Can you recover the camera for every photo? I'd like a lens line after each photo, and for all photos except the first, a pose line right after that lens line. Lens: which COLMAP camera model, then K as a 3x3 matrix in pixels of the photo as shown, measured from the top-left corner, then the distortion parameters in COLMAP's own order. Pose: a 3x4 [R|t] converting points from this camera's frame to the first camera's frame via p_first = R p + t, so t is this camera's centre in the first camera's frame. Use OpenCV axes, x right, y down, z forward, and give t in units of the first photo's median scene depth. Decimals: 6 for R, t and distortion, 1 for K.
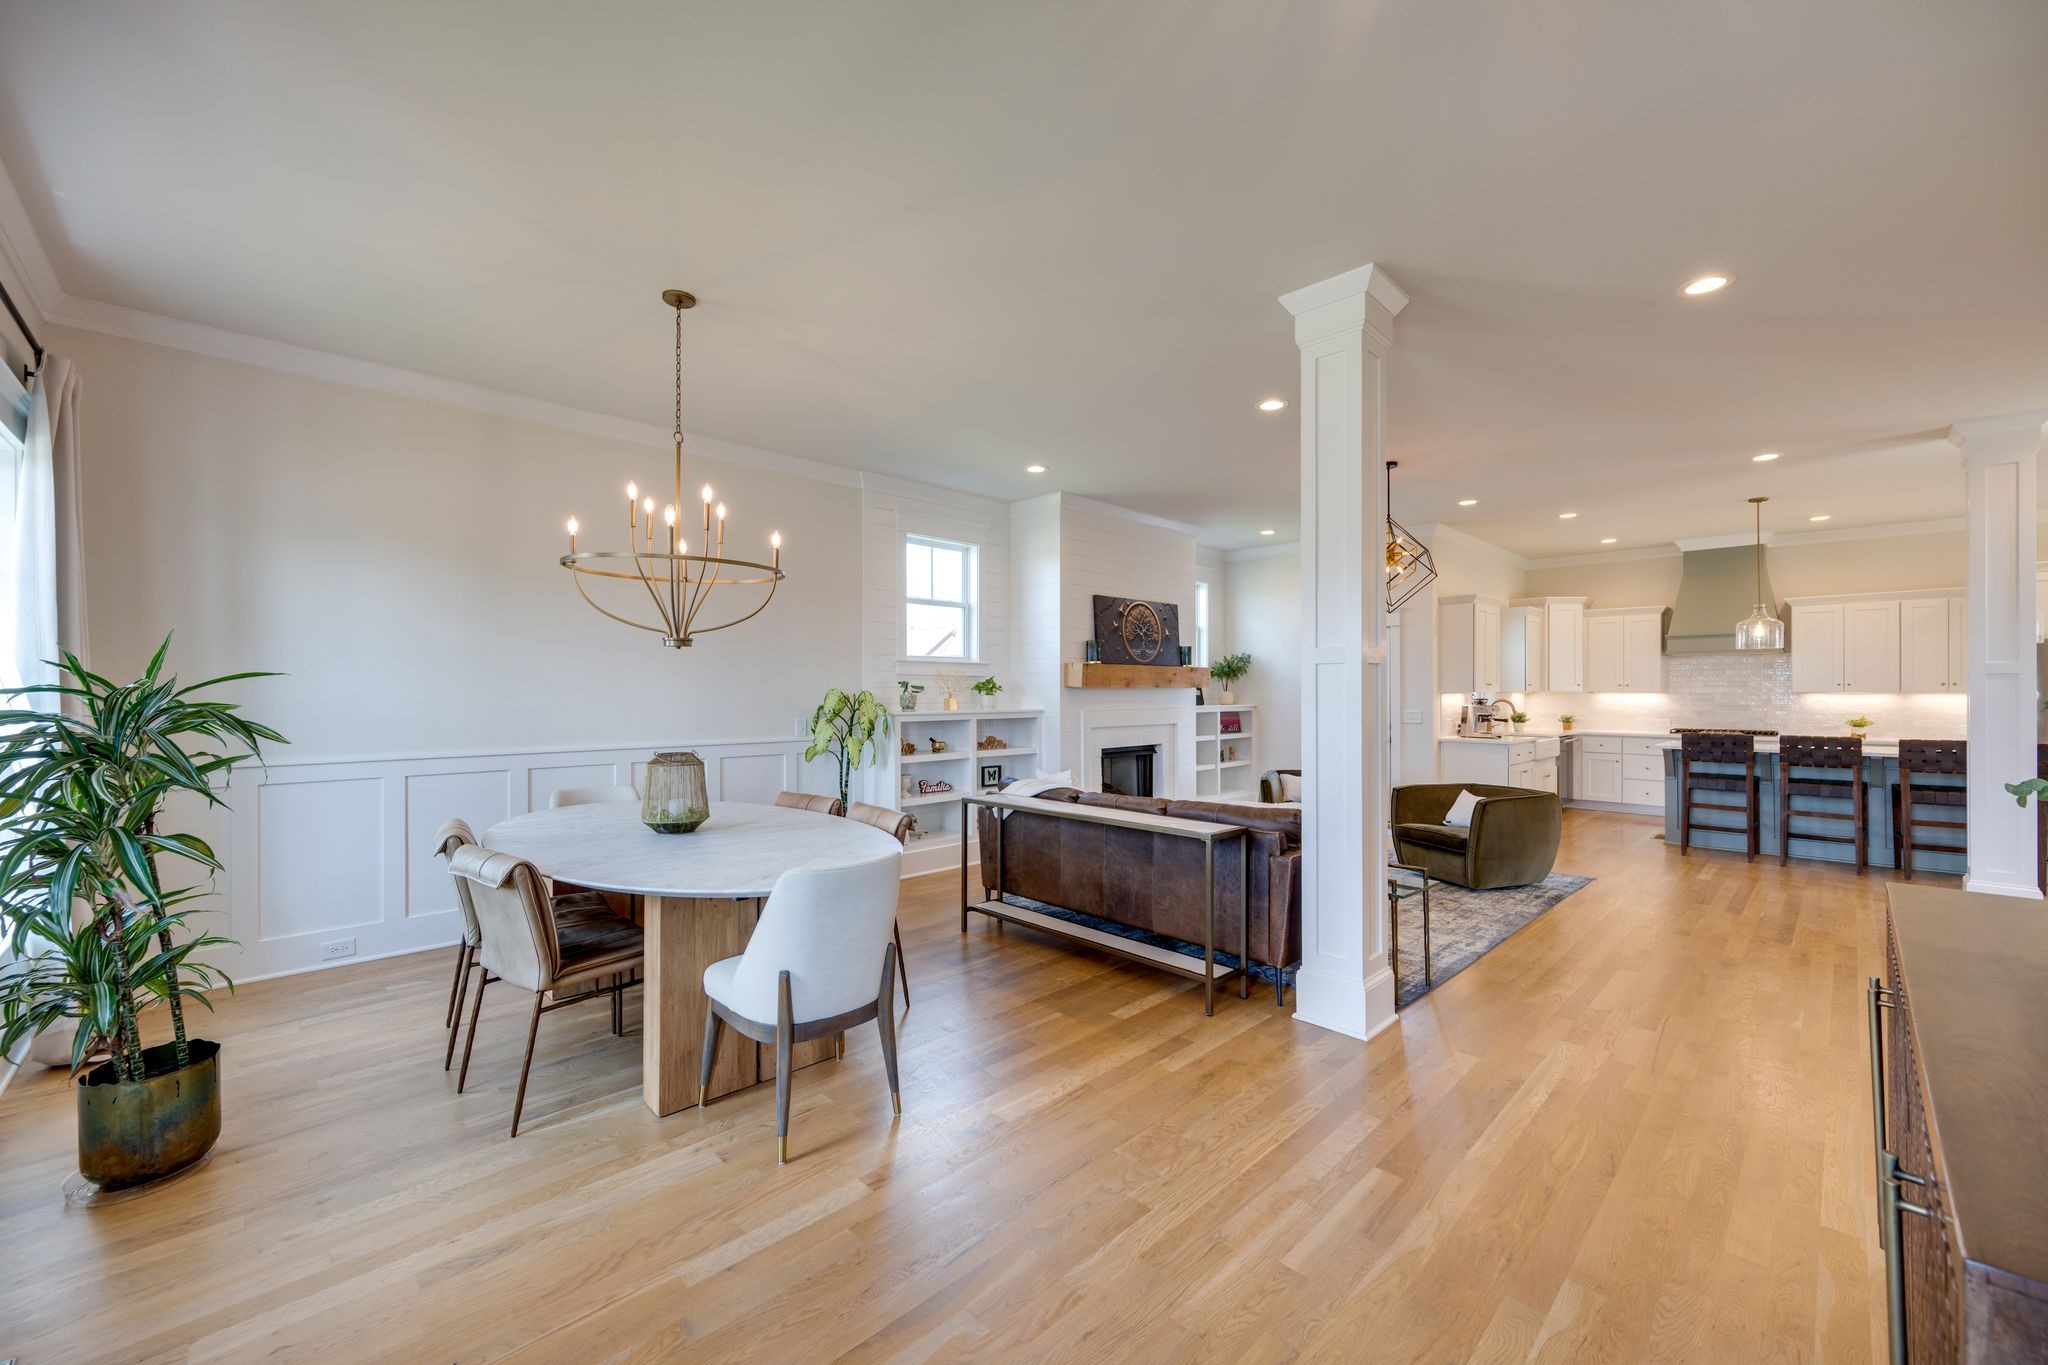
lens RADIAL K [[803.3, 0, 1015.7], [0, 803.3, 695.3], [0, 0, 1]] dist [-0.000047, -0.000008]
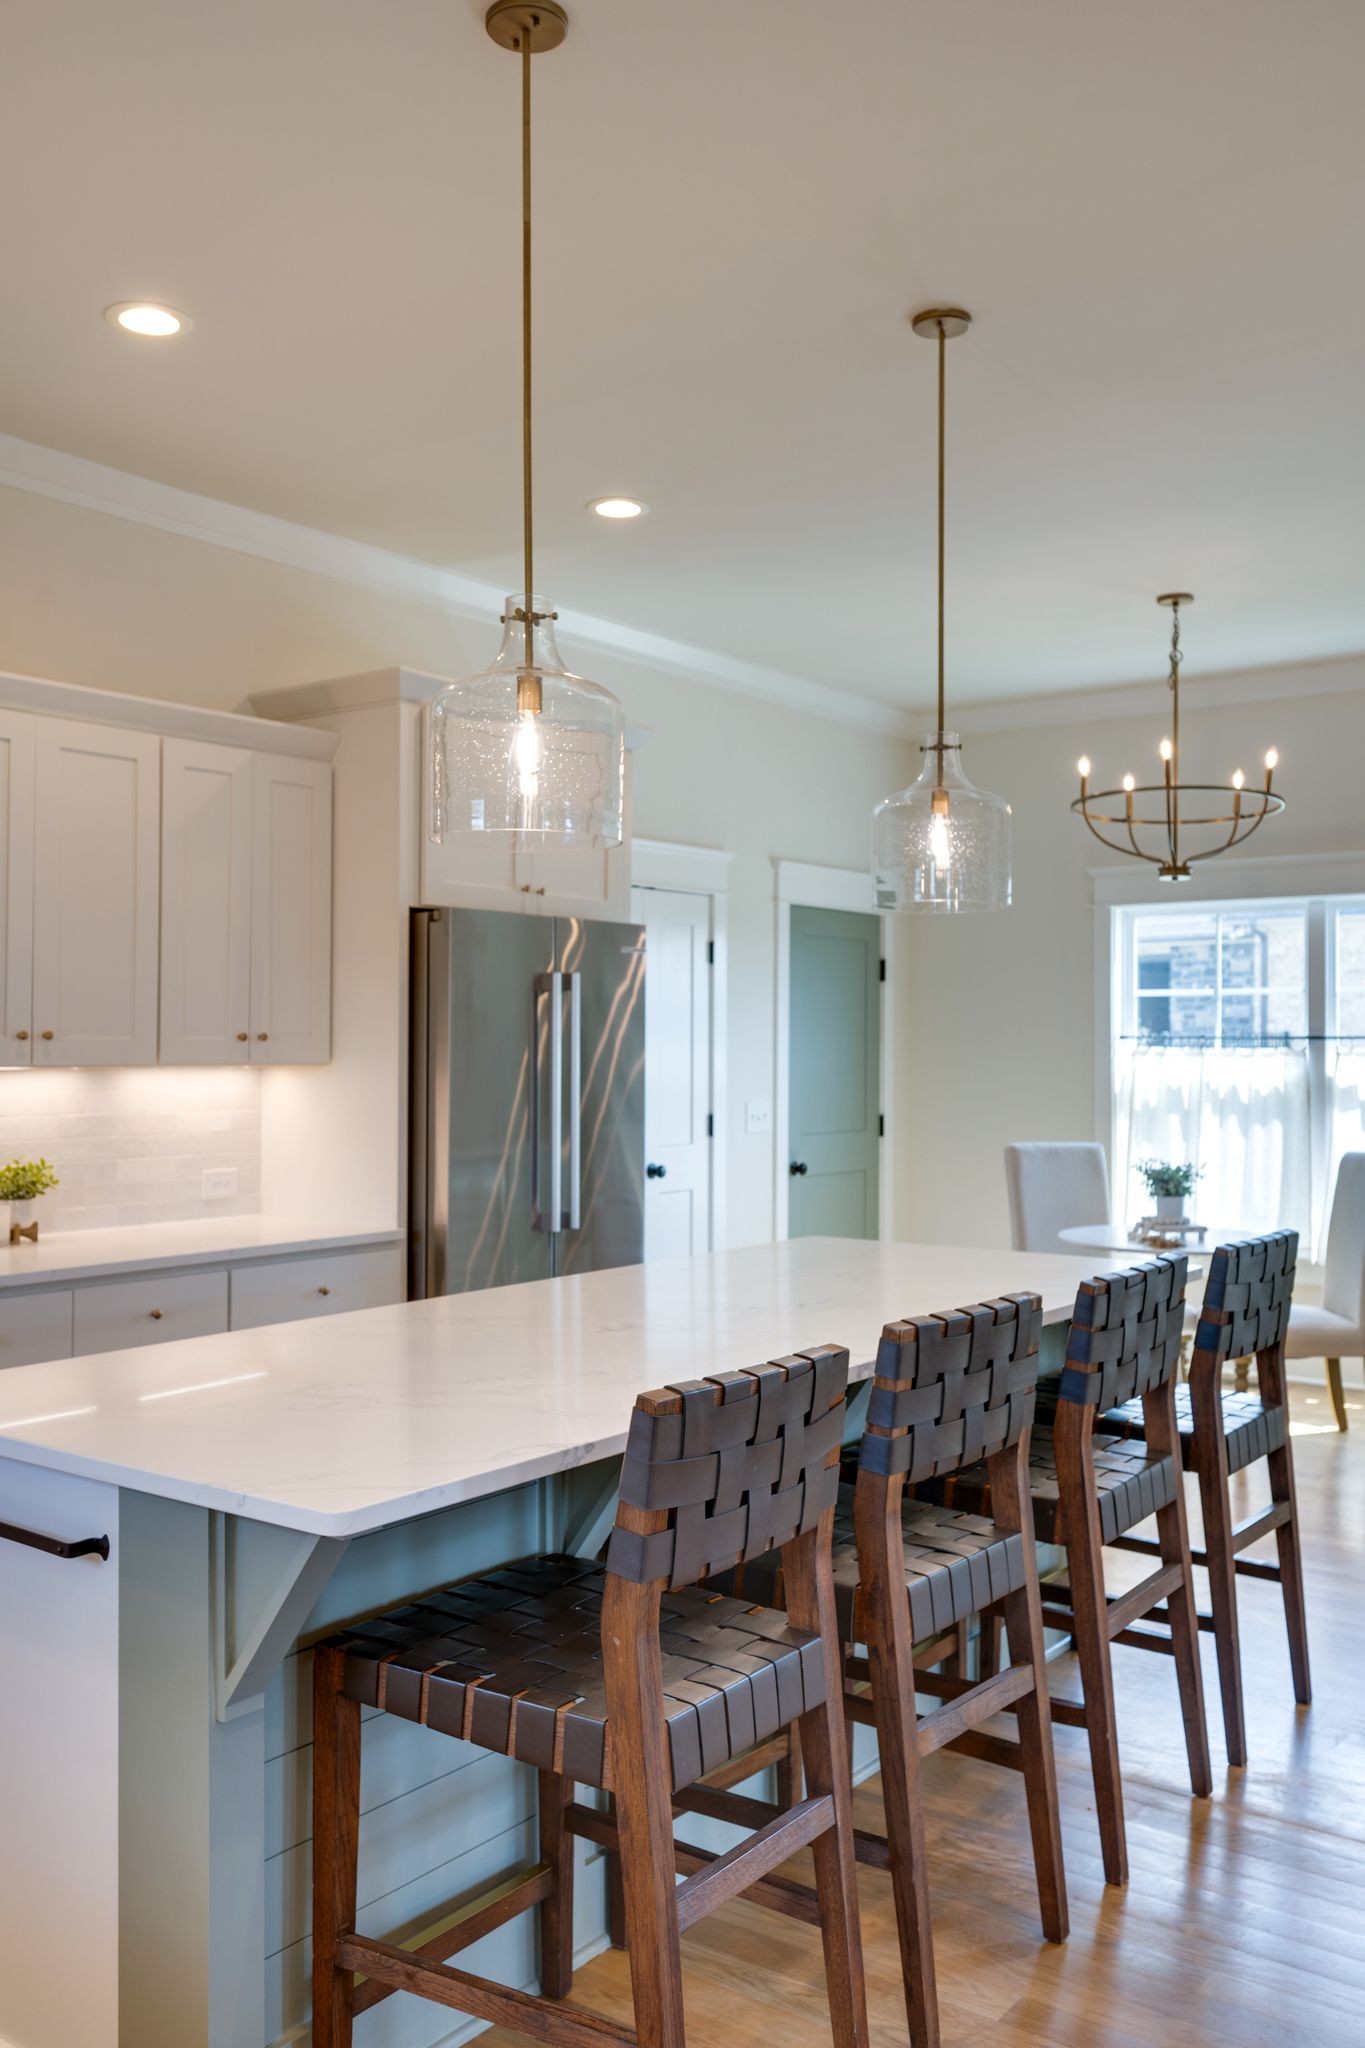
lens RADIAL K [[1757.2, 0, 699.3], [0, 1757.2, 1023.6], [0, 0, 1]] dist [0.001770, -0.016842]
pose [[-0.163625, 0.012797, 0.986440, 0.440051], [0.000809, 0.999917, -0.012838, -0.010653], [-0.986522, -0.001303, -0.163622, 0.856756]]
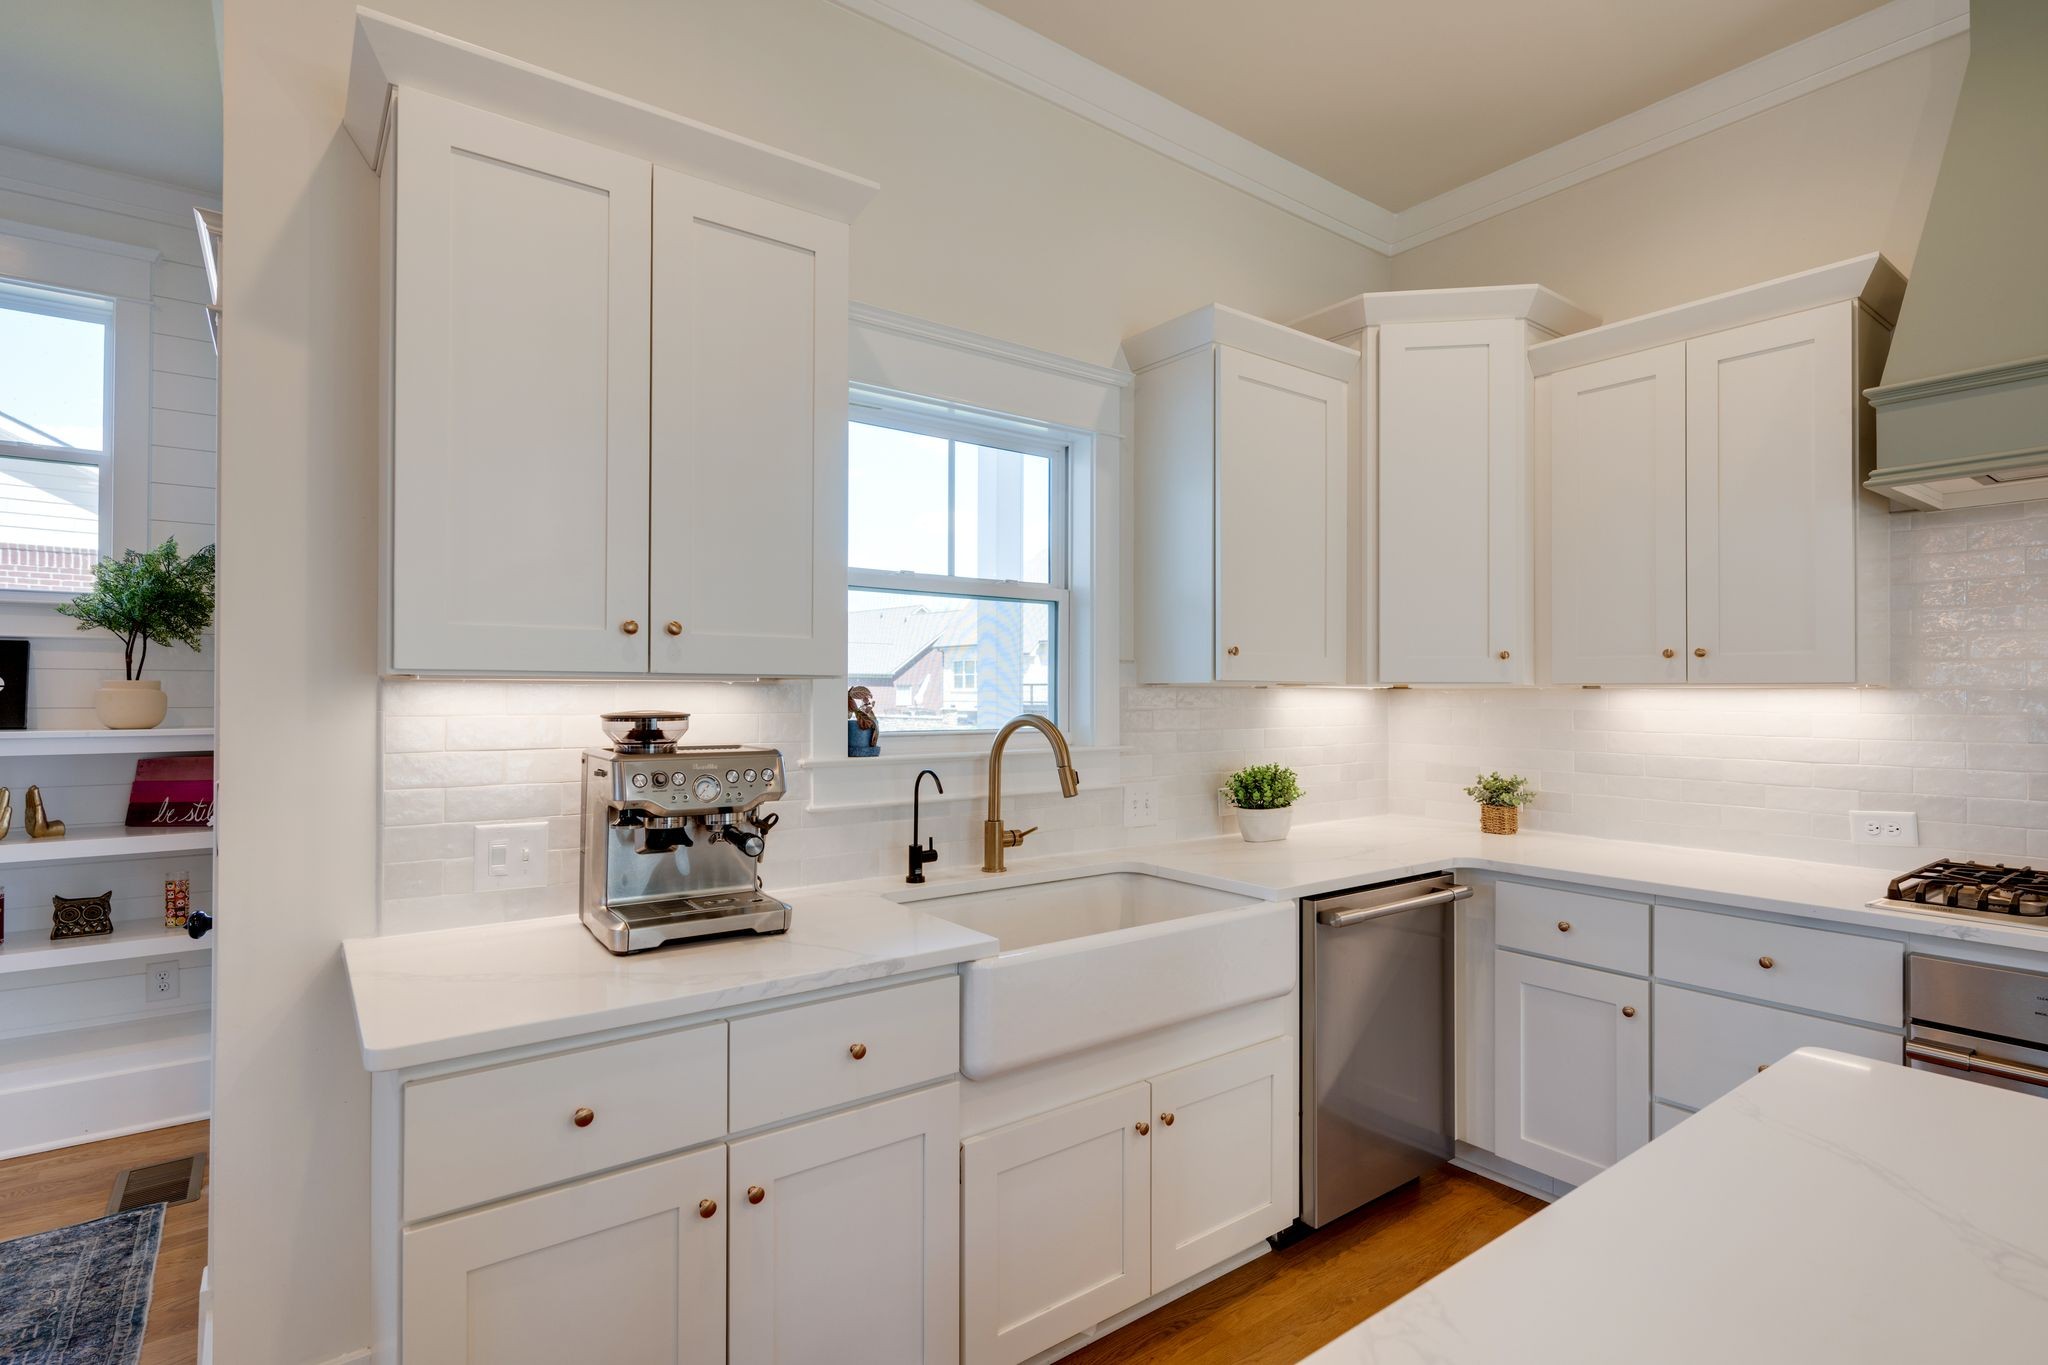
lens RADIAL K [[1003.5, 0, 1009.8], [0, 1003.5, 687.7], [0, 0, 1]] dist [0.002459, -0.000082]
pose [[0.993774, 0.003315, -0.111368, 0.677537], [-0.004457, 0.999940, -0.010008, 0.000494], [0.111328, 0.010442, 0.993729, 0.791941]]
